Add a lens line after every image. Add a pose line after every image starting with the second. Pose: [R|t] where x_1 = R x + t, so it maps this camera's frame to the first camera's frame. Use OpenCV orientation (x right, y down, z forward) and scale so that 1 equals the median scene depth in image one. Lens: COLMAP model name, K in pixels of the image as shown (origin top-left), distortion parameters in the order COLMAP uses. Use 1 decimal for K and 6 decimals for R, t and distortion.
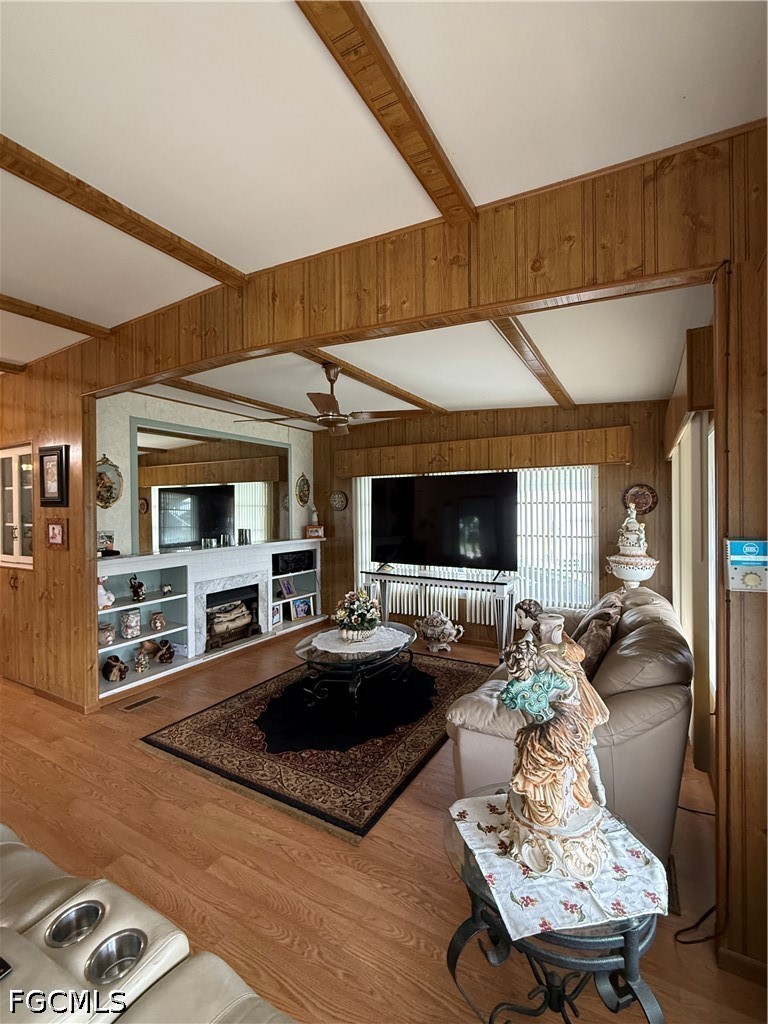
lens RADIAL K [[461.7, 0, 382.5], [0, 461.7, 515.0], [0, 0, 1]] dist [-0.006277, -0.000174]
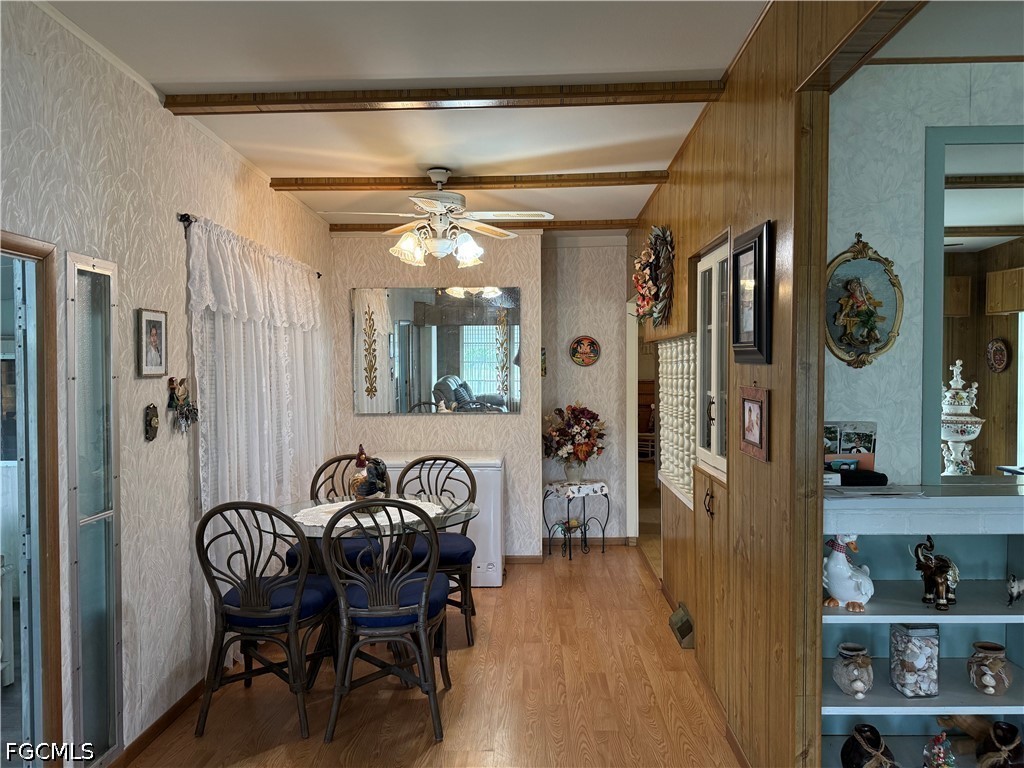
lens RADIAL K [[763.6, 0, 511.7], [0, 763.6, 383.4], [0, 0, 1]] dist [0.033310, -0.047571]
pose [[0.480573, 0.032012, -0.876370, -0.129528], [-0.011325, 0.999477, 0.030298, -0.014528], [0.876882, -0.004635, 0.480684, 0.345204]]
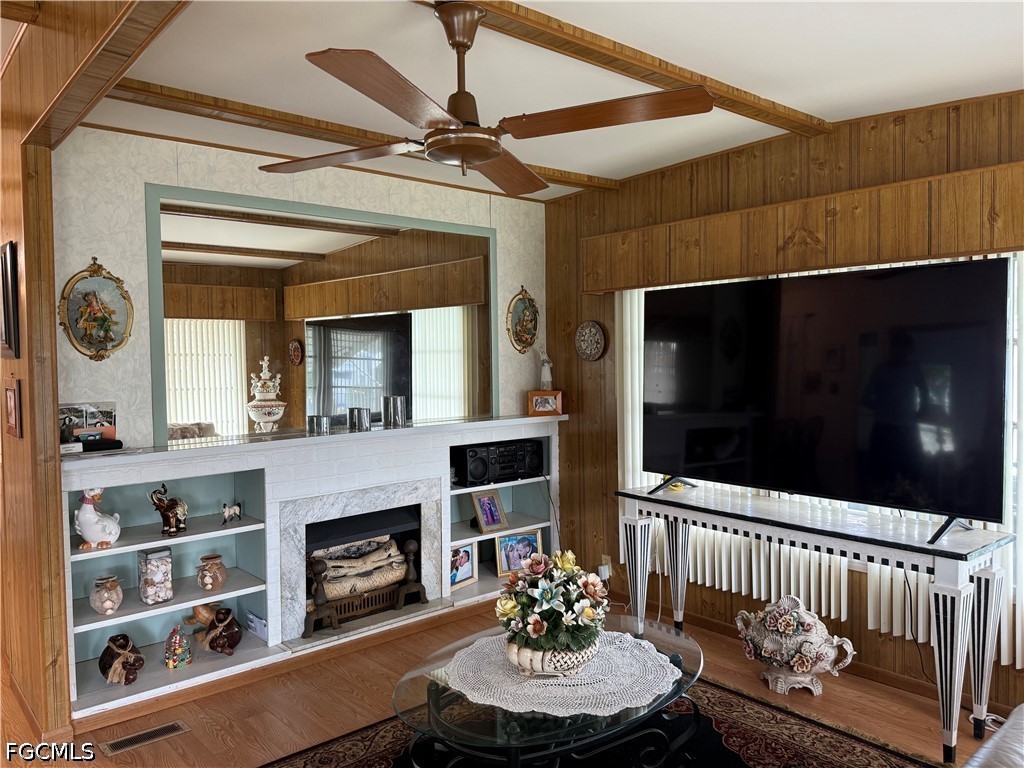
lens RADIAL K [[763.6, 0, 505.6], [0, 763.6, 384.0], [0, 0, 1]] dist [0.033310, -0.047571]
pose [[0.942767, 0.007165, -0.333375, 0.117057], [0.002337, 0.999603, 0.028093, -0.009117], [0.333444, -0.027264, 0.942376, 0.275464]]
